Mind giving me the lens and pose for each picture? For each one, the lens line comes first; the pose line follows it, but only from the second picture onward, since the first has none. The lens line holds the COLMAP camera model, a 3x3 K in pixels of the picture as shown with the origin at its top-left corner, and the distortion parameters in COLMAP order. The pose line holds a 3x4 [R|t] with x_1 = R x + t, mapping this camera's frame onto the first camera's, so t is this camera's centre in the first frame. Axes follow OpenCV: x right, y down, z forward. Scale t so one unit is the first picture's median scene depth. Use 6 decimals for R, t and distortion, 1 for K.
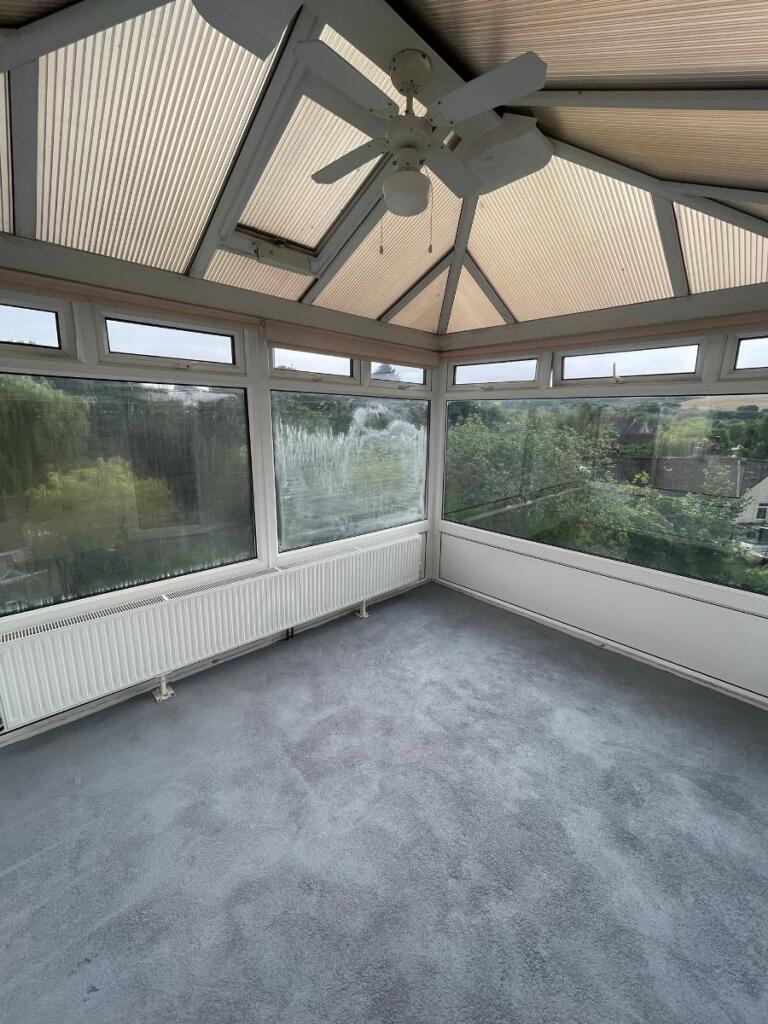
lens RADIAL K [[413.1, 0, 384.5], [0, 413.1, 509.8], [0, 0, 1]] dist [0.000492, 0.000061]
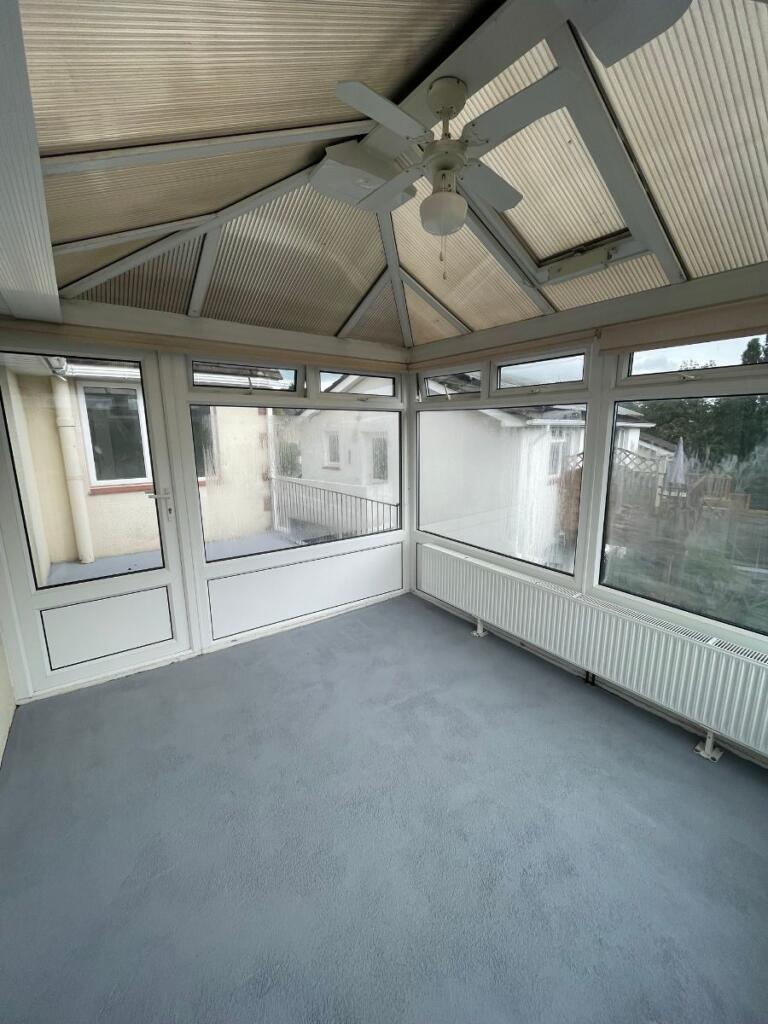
lens RADIAL K [[413.1, 0, 385.9], [0, 413.1, 511.2], [0, 0, 1]] dist [0.000492, 0.000061]
pose [[-0.117906, 0.176543, -0.977206, 0.683828], [-0.224551, 0.953840, 0.199415, -0.127425], [0.967303, 0.242945, -0.072820, 0.627852]]
